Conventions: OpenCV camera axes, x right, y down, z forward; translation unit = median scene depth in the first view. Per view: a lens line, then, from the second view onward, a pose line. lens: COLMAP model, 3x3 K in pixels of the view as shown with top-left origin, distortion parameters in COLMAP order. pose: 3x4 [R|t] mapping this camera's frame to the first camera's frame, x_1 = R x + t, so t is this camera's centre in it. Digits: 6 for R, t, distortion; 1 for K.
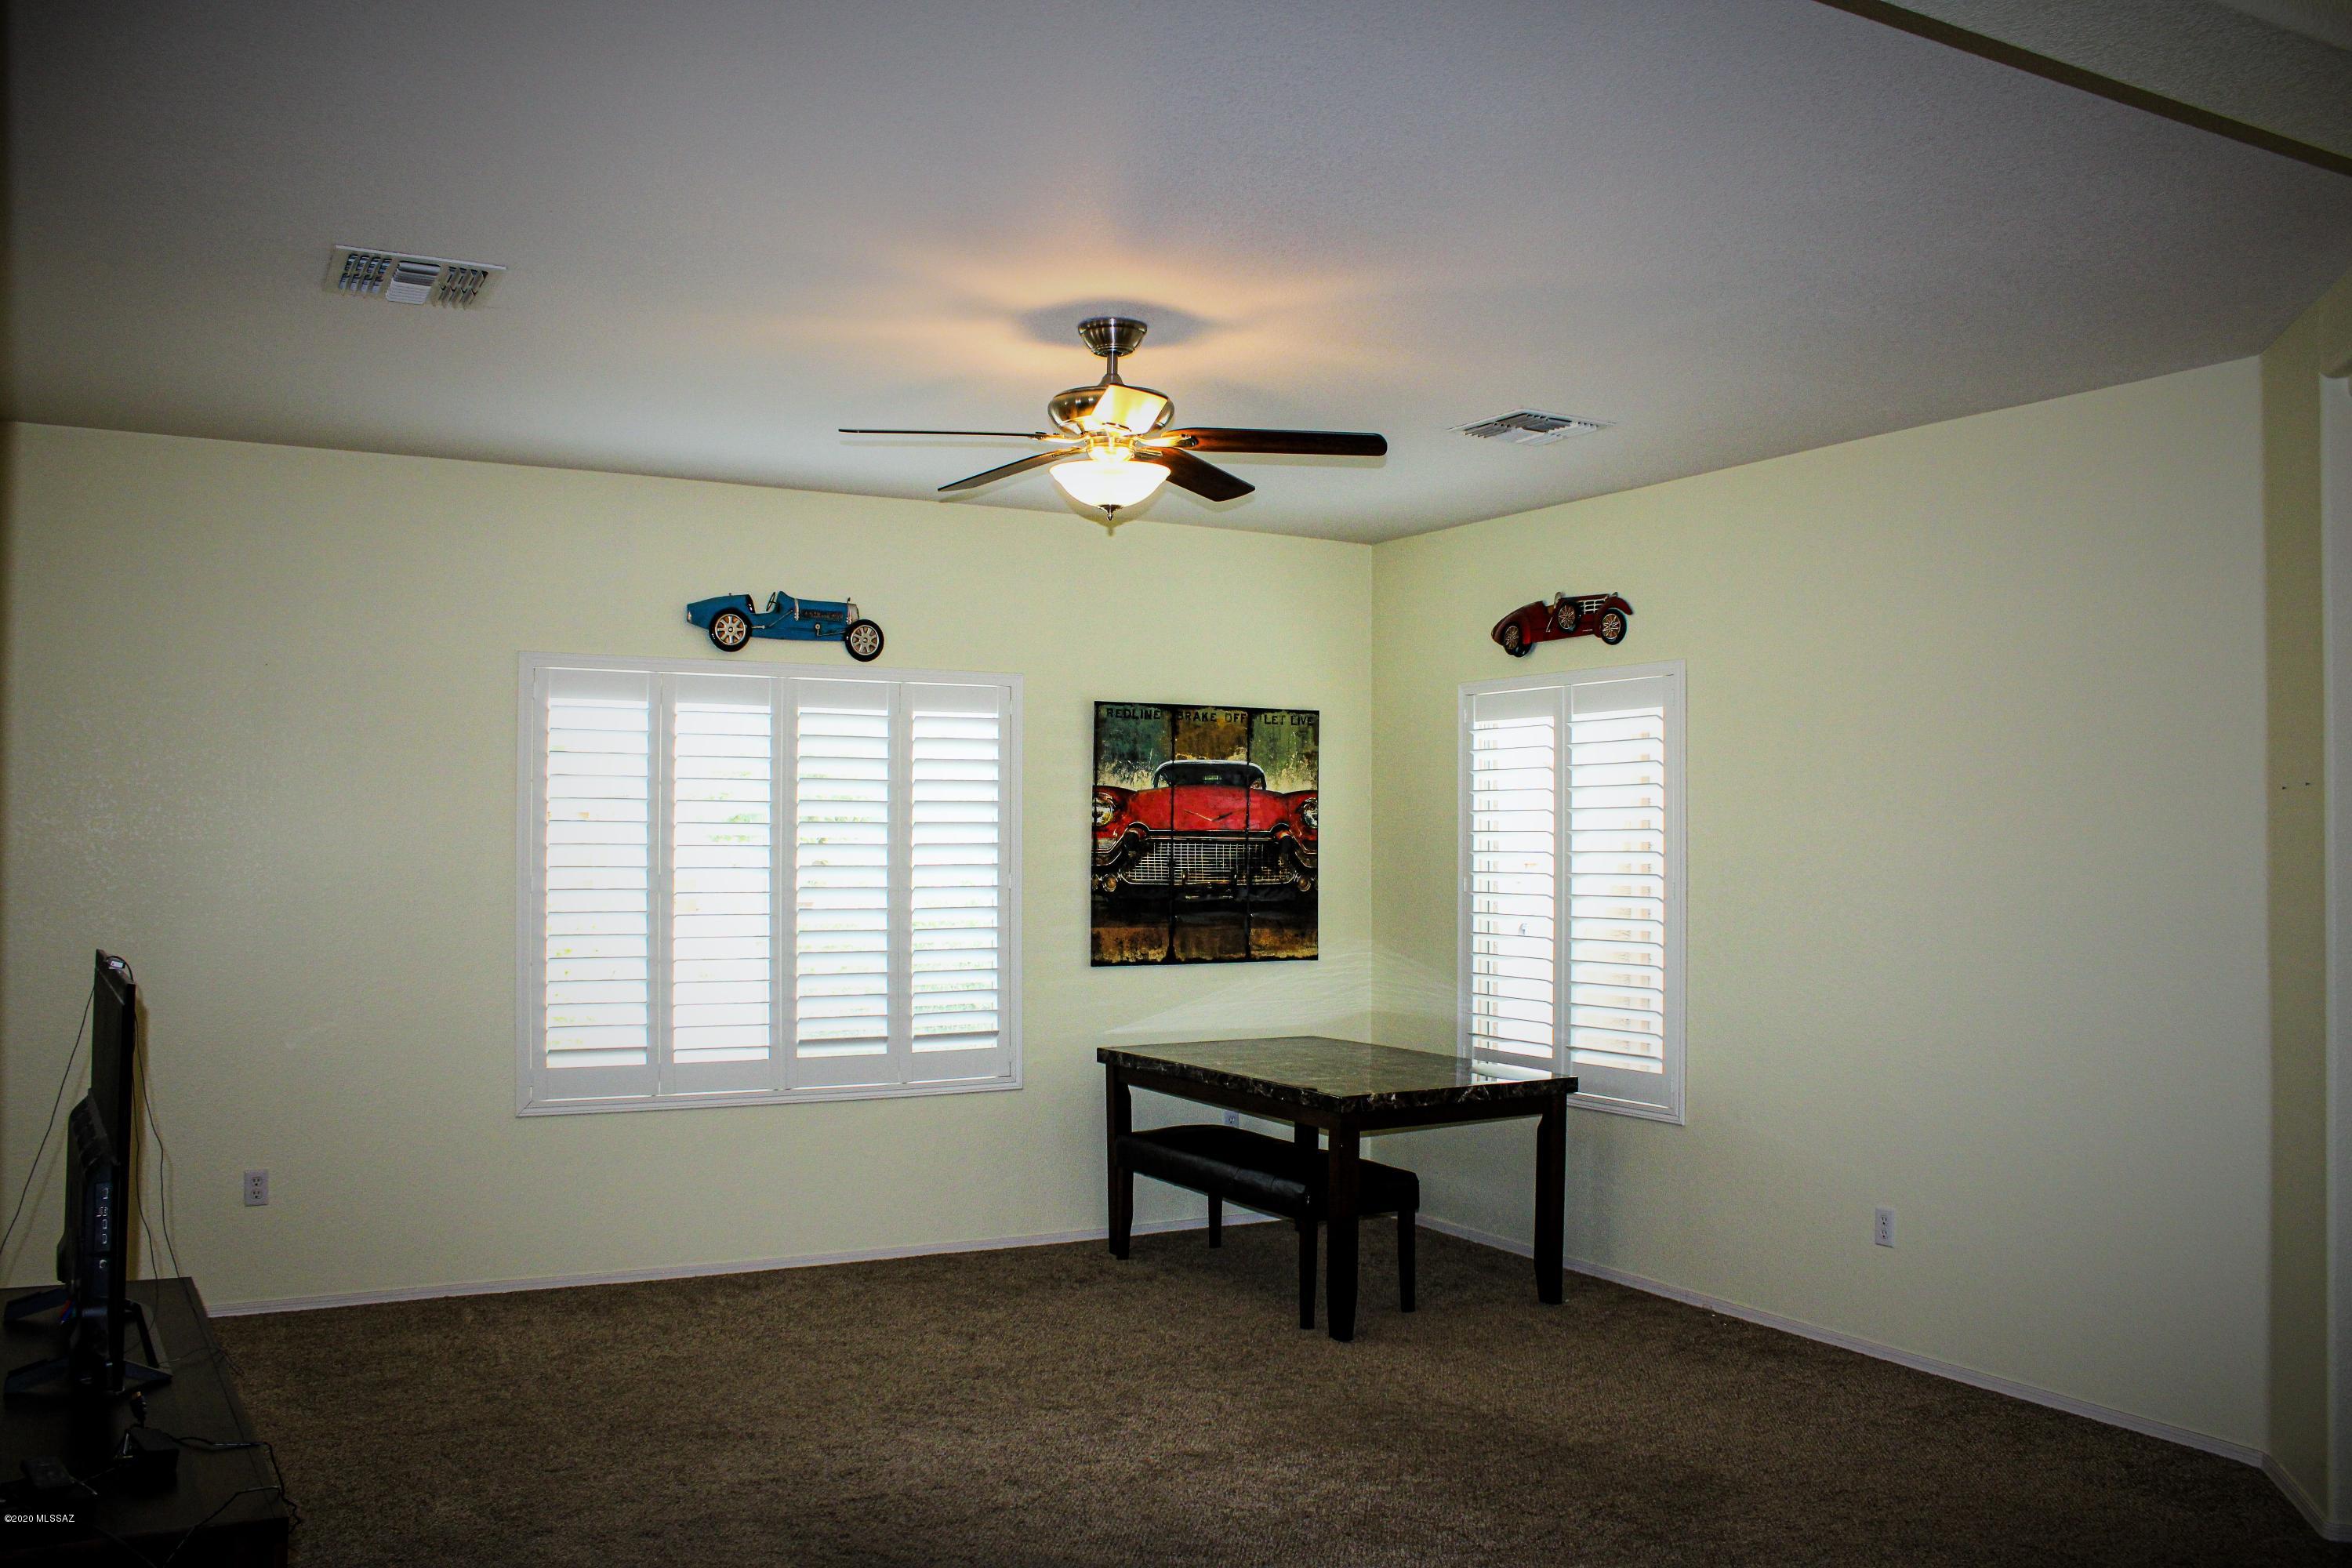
lens RADIAL K [[2010.7, 0, 1176.0], [0, 2010.7, 784.0], [0, 0, 1]] dist [-0.192737, 0.246166]
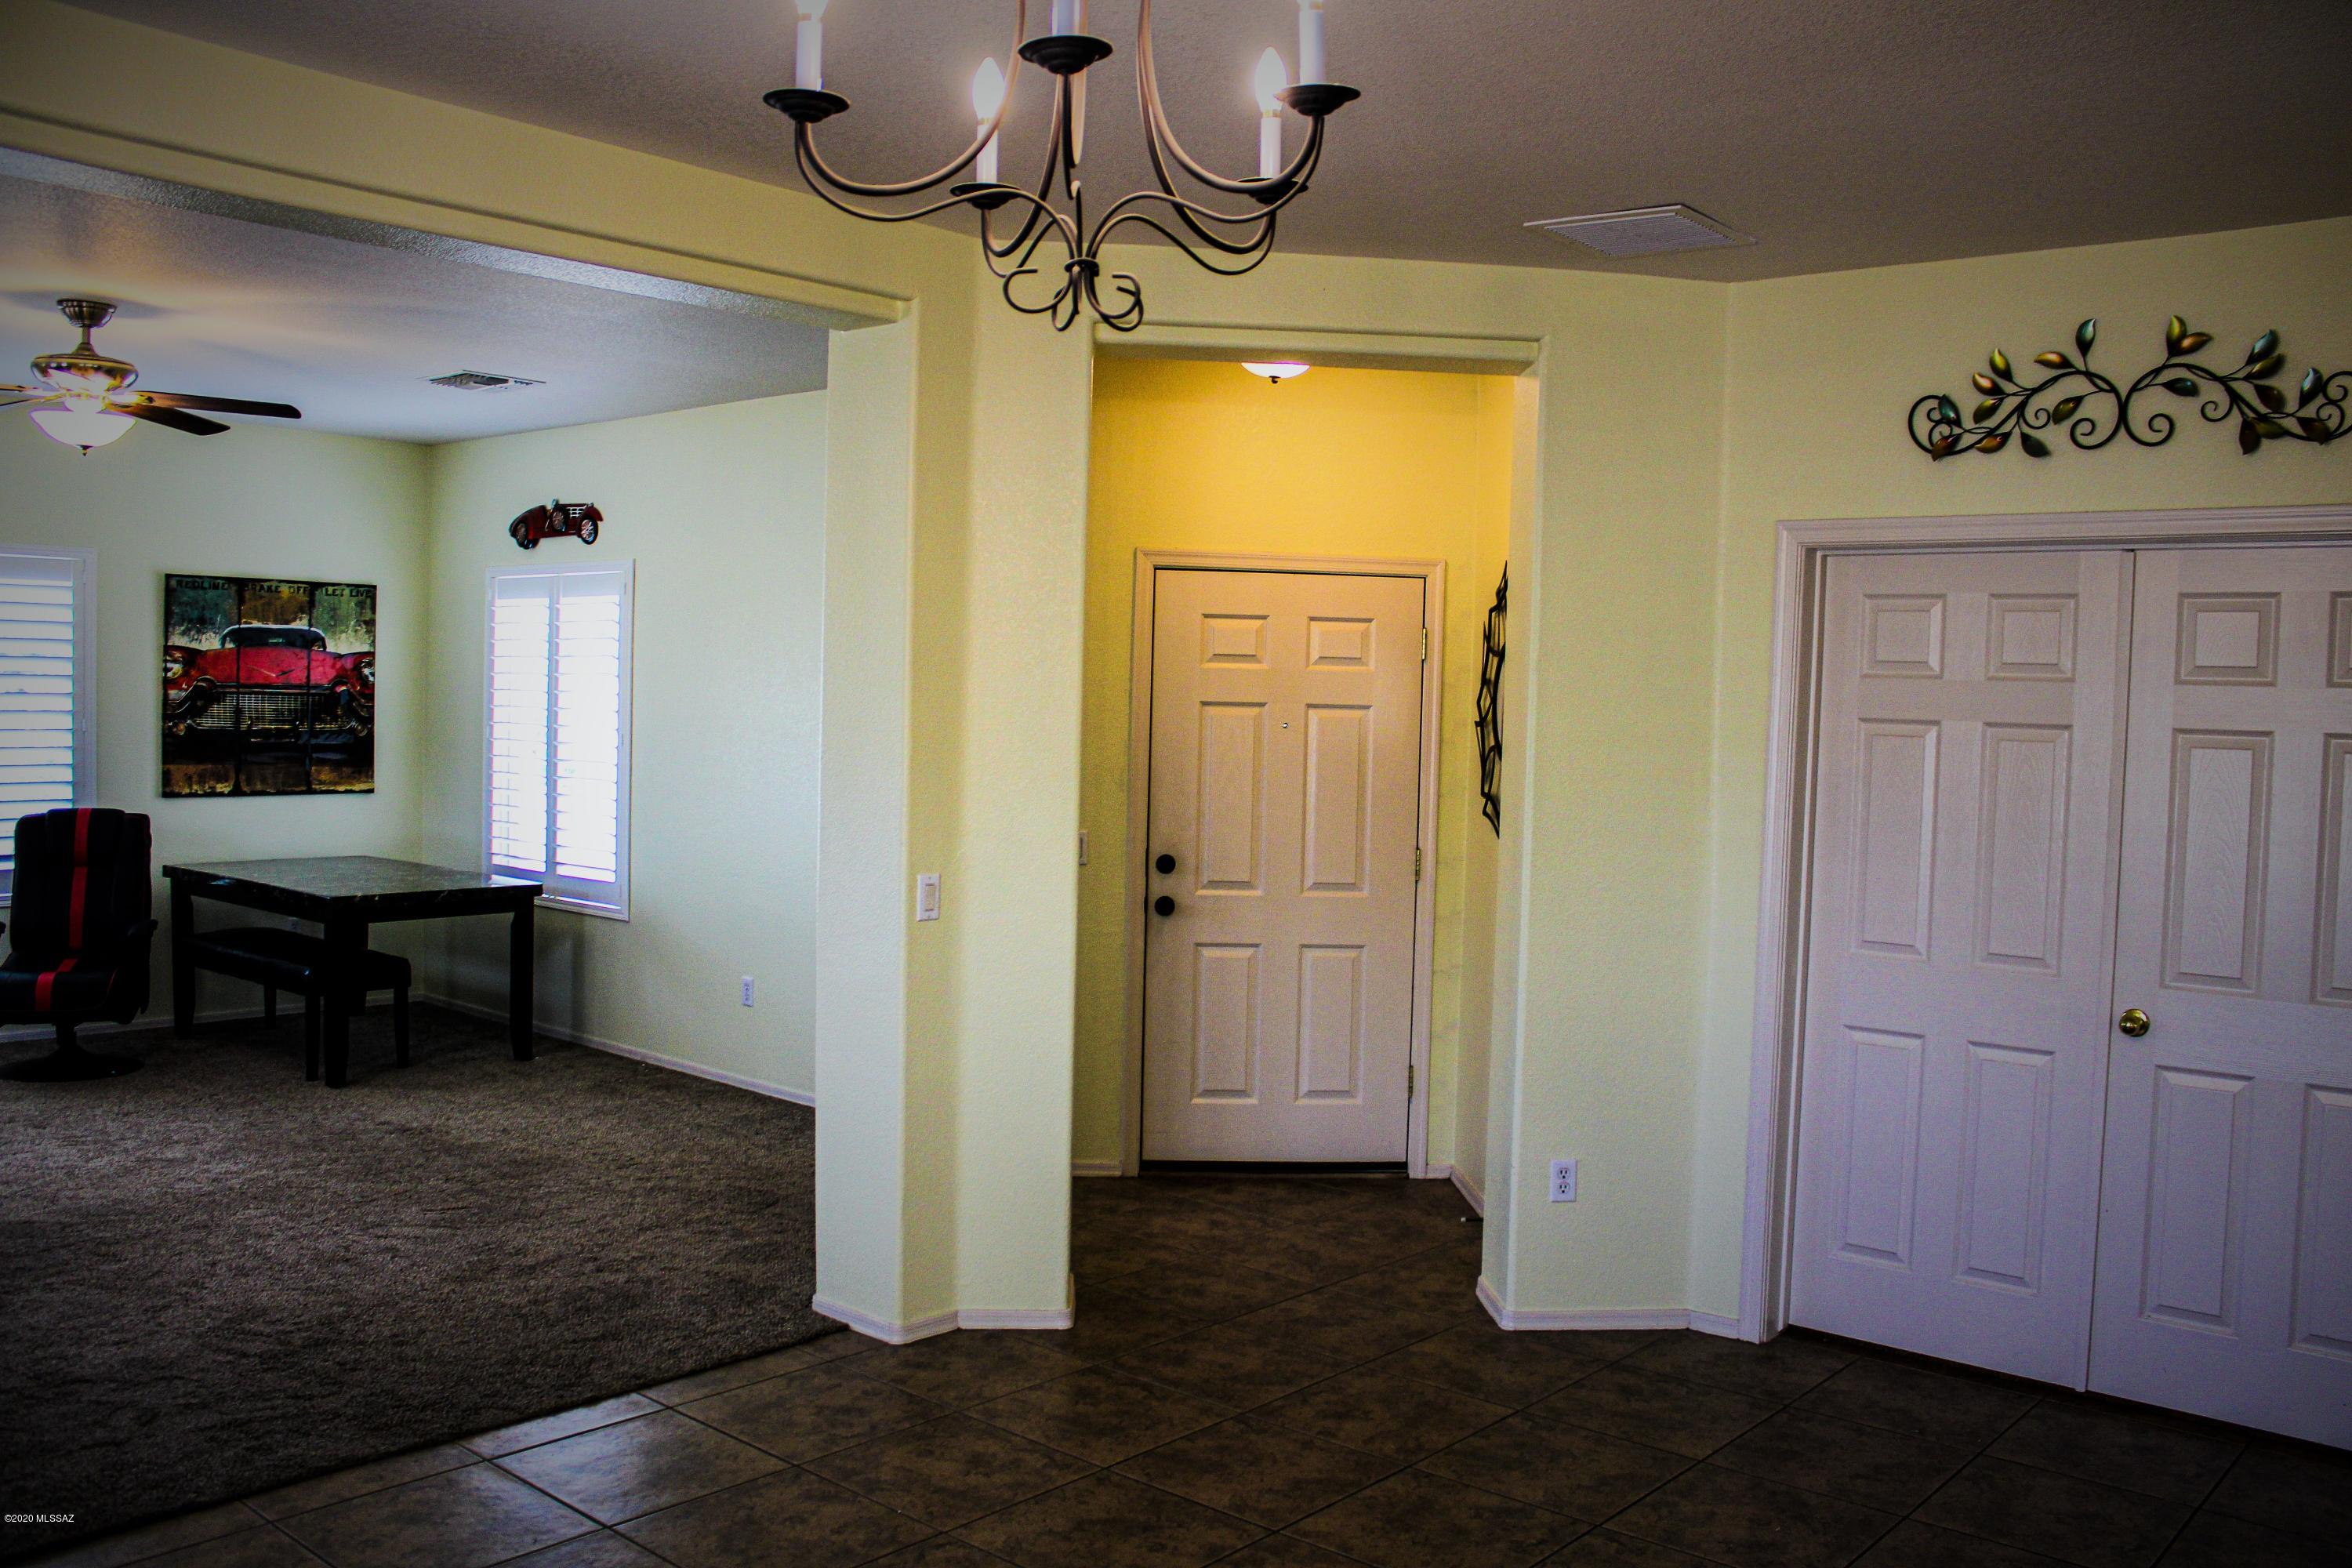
lens RADIAL K [[2010.7, 0, 1176.0], [0, 2010.7, 784.0], [0, 0, 1]] dist [-0.192737, 0.246166]
pose [[0.938857, 0.003401, 0.344290, 0.124425], [-0.030436, 0.996856, 0.073150, -0.019346], [-0.342958, -0.079156, 0.936010, -0.279526]]
